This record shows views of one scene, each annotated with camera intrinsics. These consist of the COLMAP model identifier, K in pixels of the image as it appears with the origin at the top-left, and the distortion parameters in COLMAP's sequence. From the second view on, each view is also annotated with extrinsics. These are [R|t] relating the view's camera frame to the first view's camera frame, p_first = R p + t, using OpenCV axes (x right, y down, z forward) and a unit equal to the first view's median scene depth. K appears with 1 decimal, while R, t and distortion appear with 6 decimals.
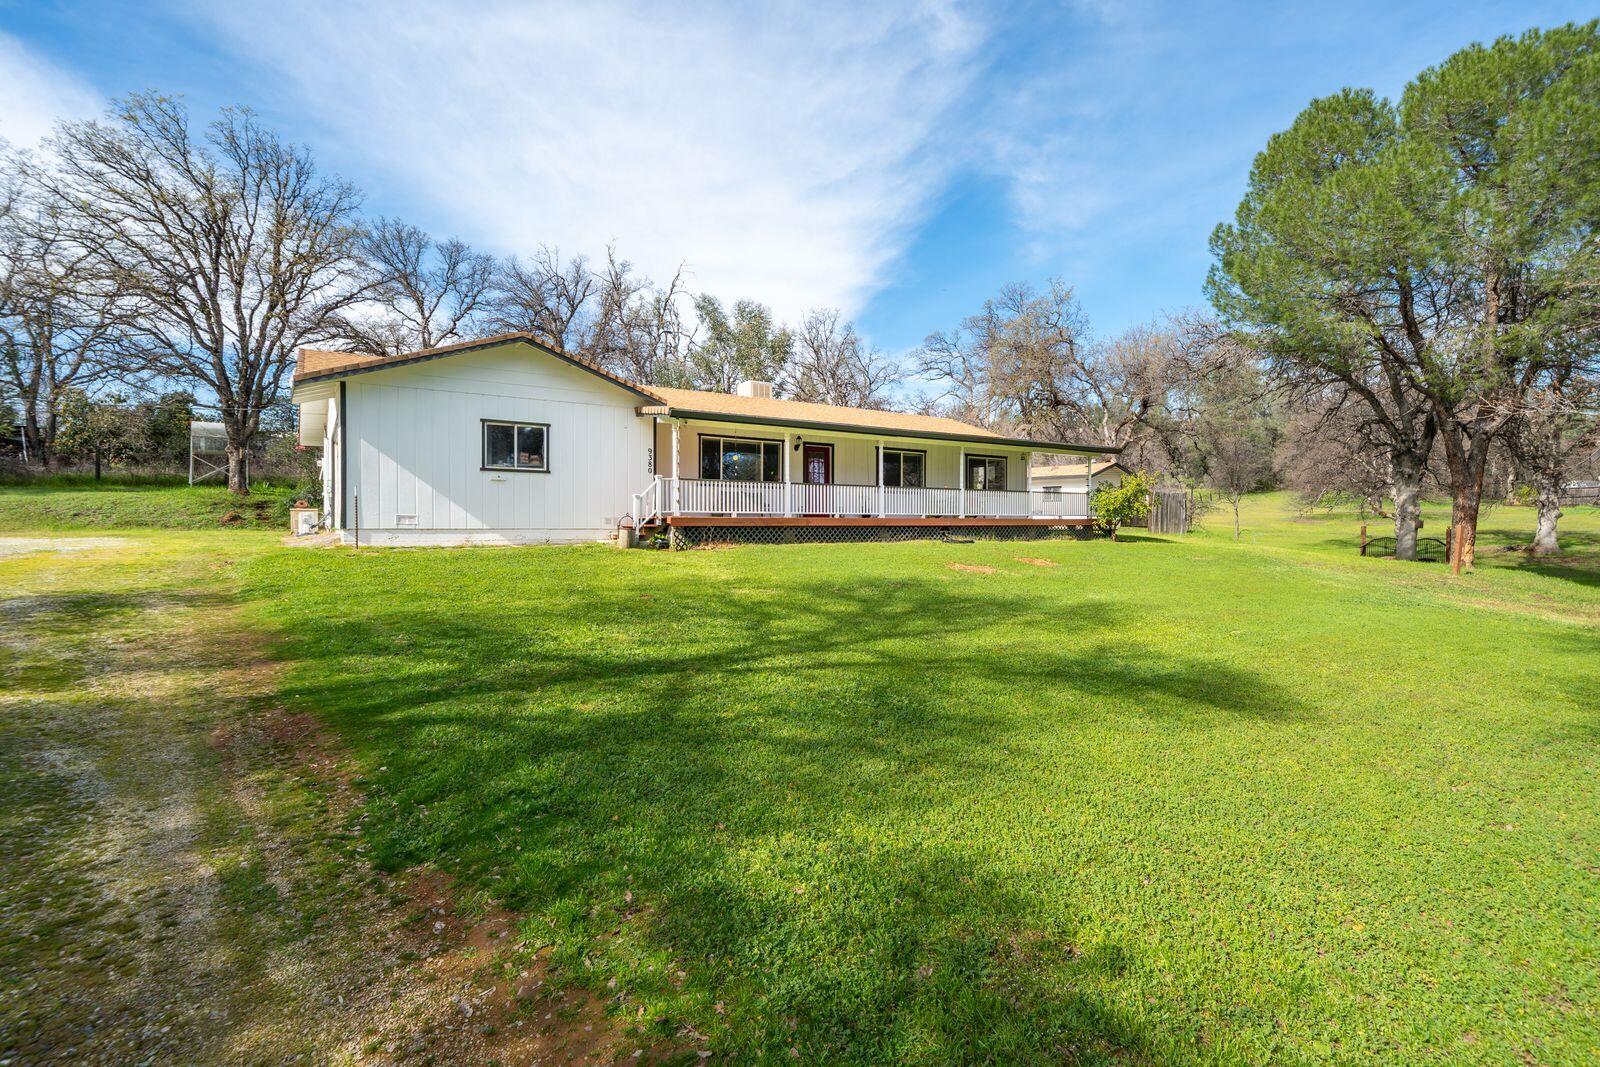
lens RADIAL K [[765.5, 0, 800.0], [0, 765.5, 533.5], [0, 0, 1]] dist [-0.000850, 0.000385]
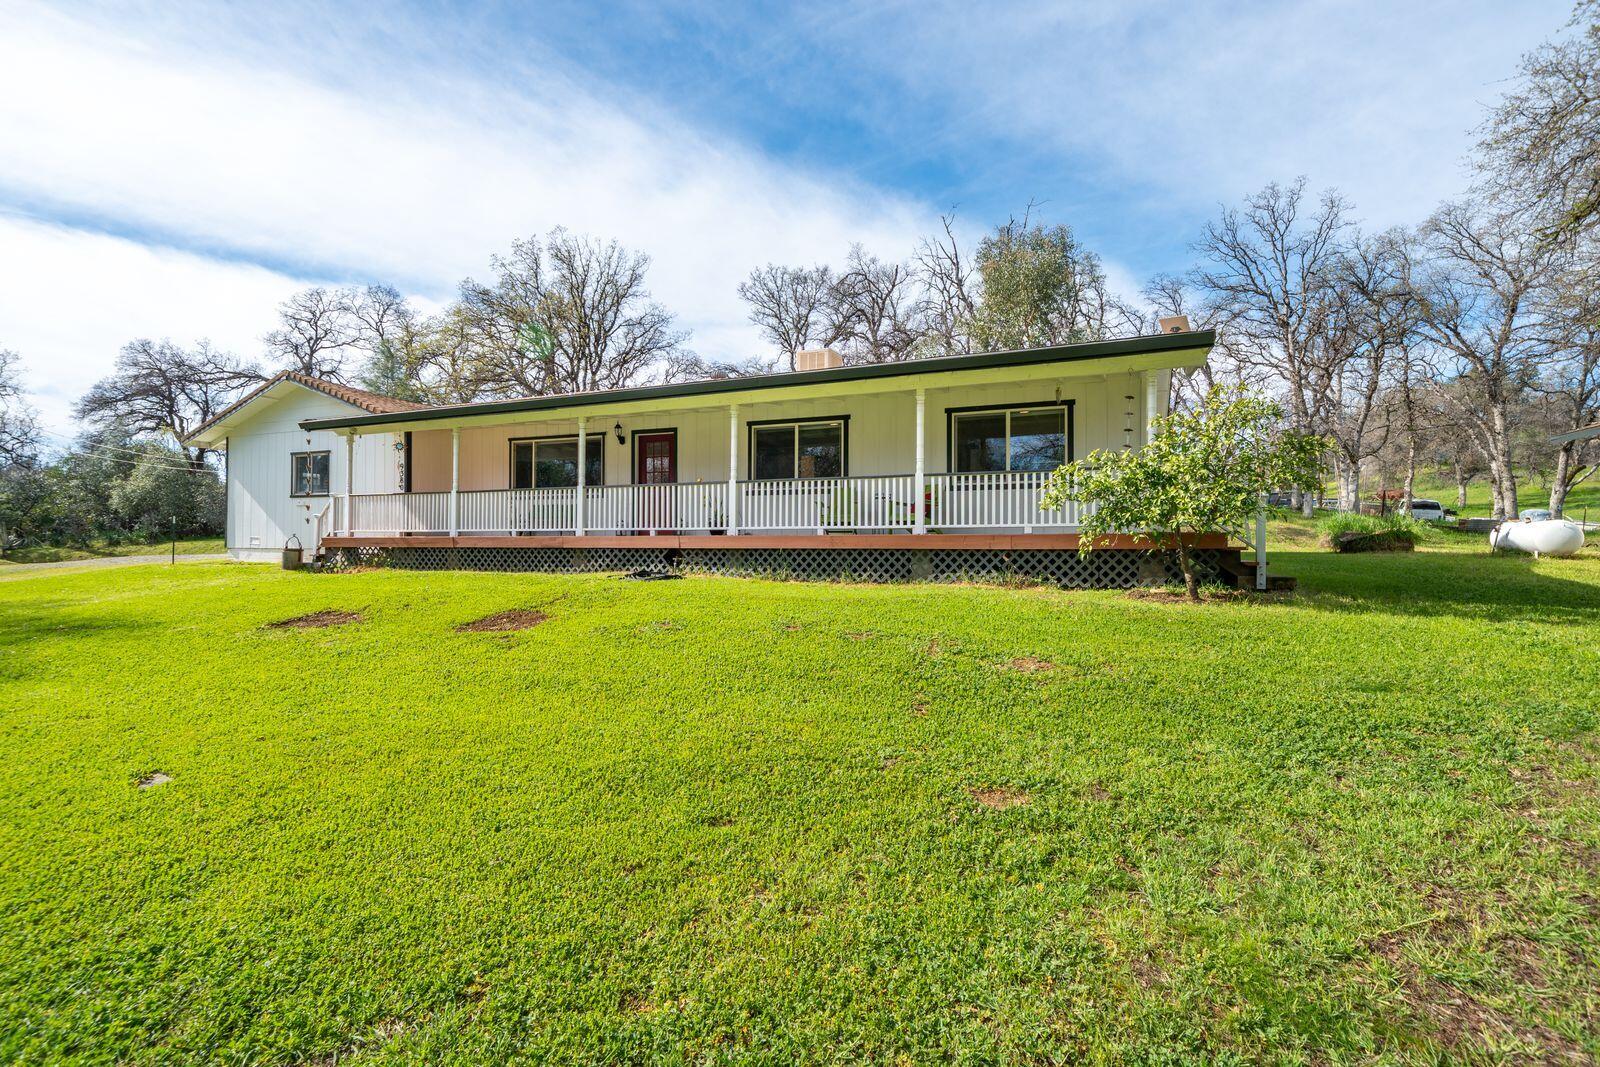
lens RADIAL K [[765.5, 0, 800.0], [0, 765.5, 533.5], [0, 0, 1]] dist [-0.000850, 0.000385]
pose [[0.544559, -0.008785, -0.838676, 0.708955], [-0.007232, 0.999859, -0.015170, -0.012827], [0.838691, 0.014326, 0.544419, 0.753547]]
